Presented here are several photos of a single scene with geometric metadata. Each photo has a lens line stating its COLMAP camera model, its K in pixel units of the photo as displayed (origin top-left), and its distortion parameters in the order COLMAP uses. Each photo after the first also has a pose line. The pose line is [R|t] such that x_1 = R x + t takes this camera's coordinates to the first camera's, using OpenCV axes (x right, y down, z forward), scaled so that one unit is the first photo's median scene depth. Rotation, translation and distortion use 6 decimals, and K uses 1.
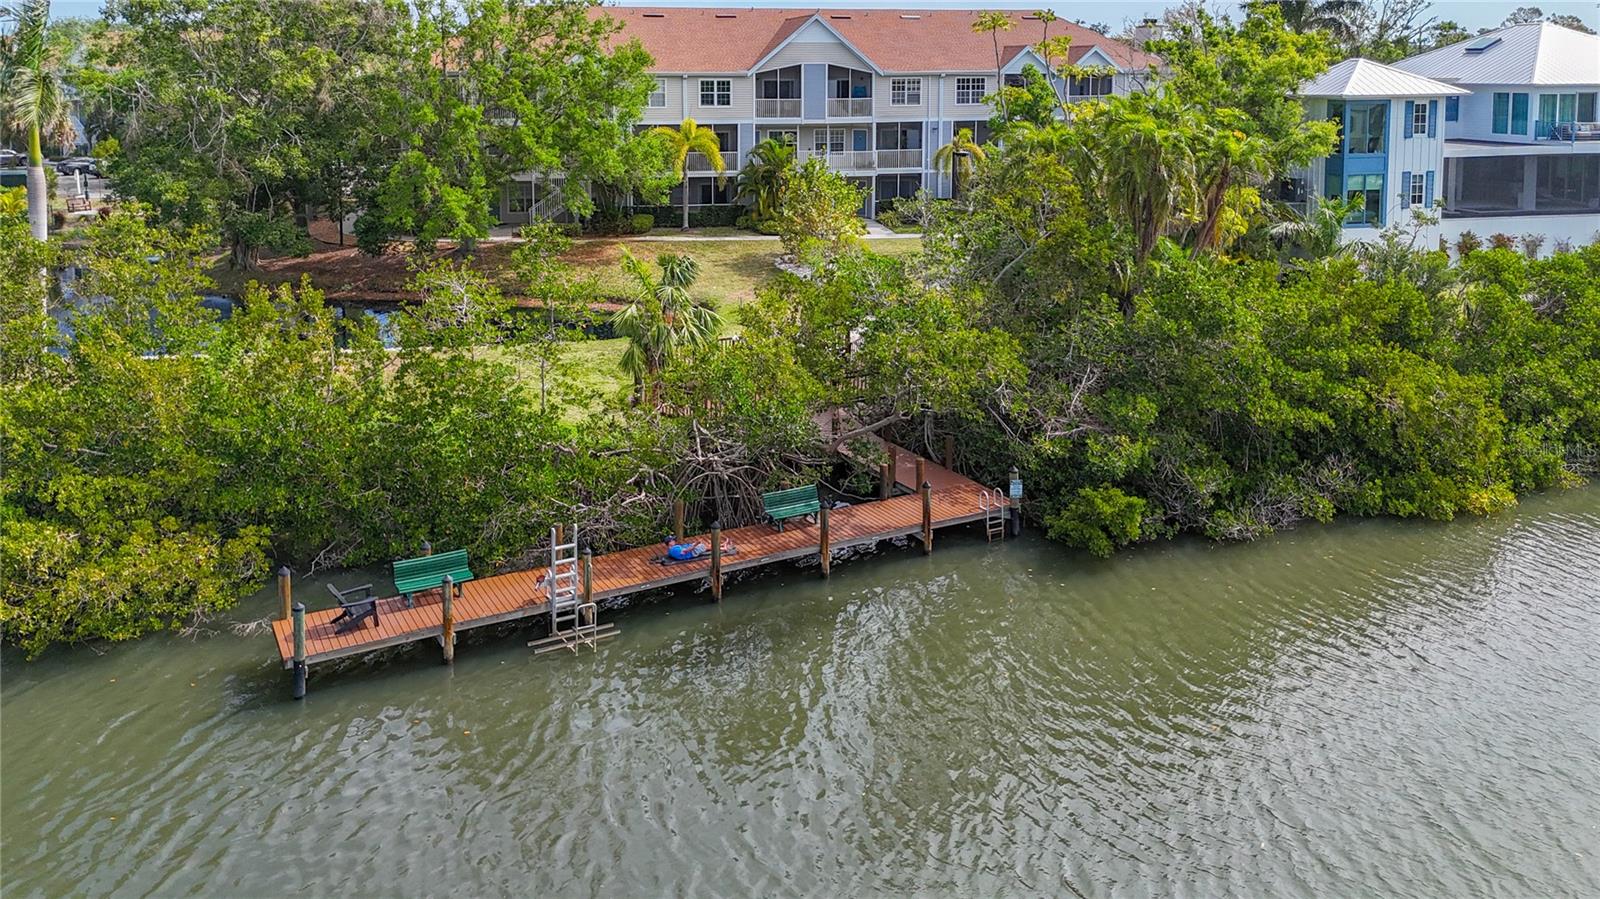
lens RADIAL K [[1159.1, 0, 773.7], [0, 1159.1, 418.0], [0, 0, 1]] dist [0.065373, -0.069449]
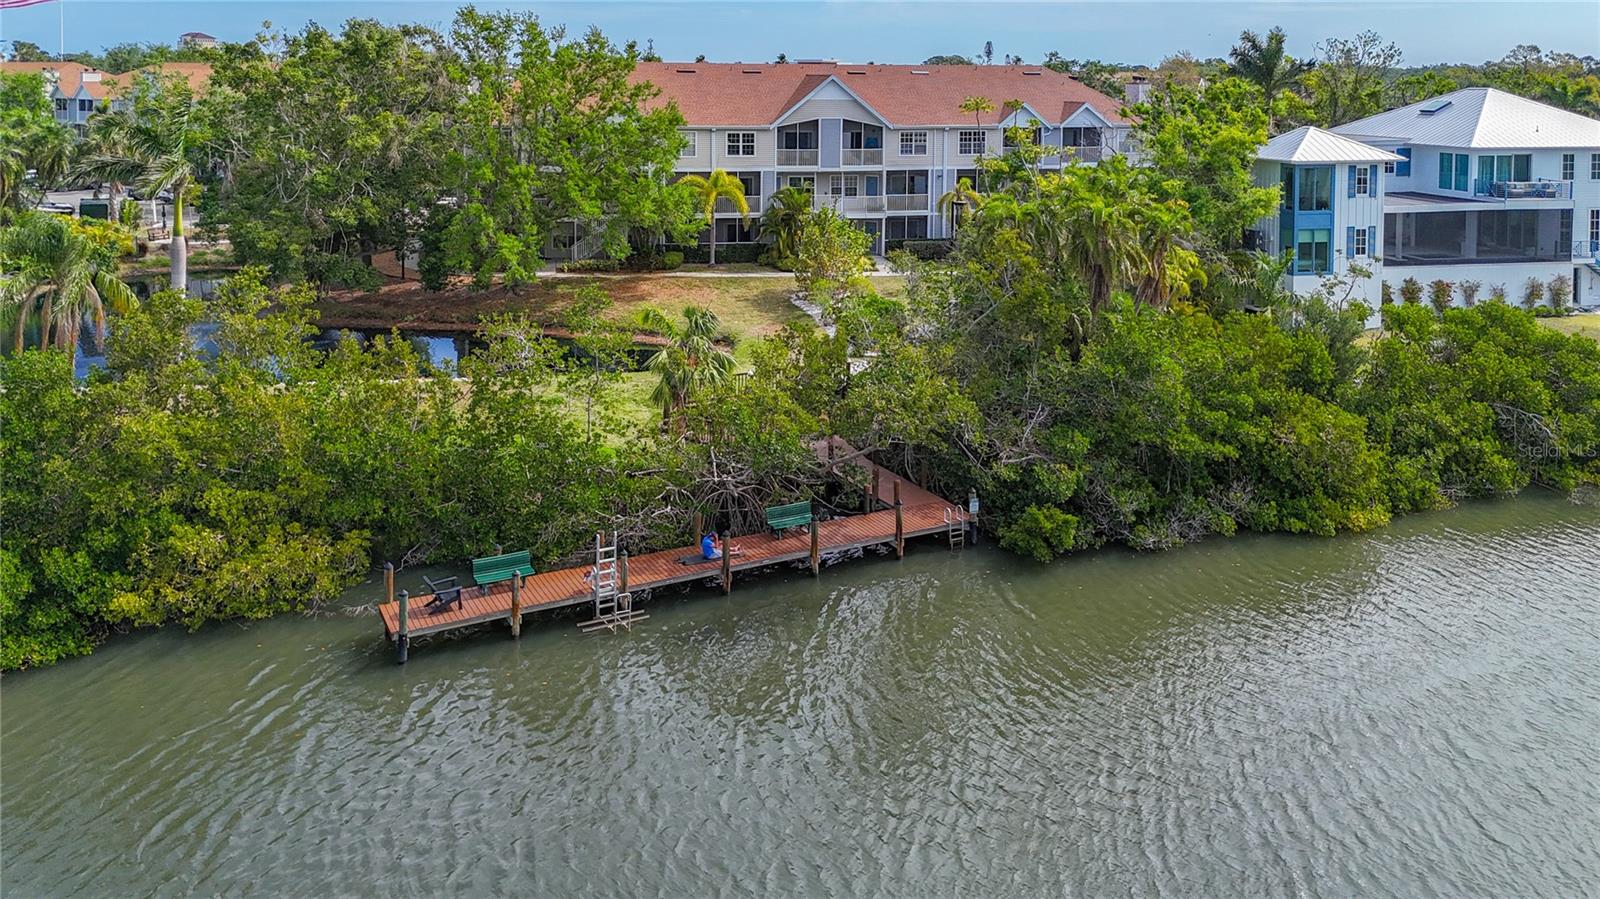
lens RADIAL K [[1120.2, 0, 834.1], [0, 1120.2, 417.2], [0, 0, 1]] dist [0.048926, -0.002894]
pose [[0.999398, 0.014754, 0.031404, 0.019656], [-0.014455, 0.999848, -0.009726, -0.017494], [-0.031542, 0.009266, 0.999459, -0.162691]]
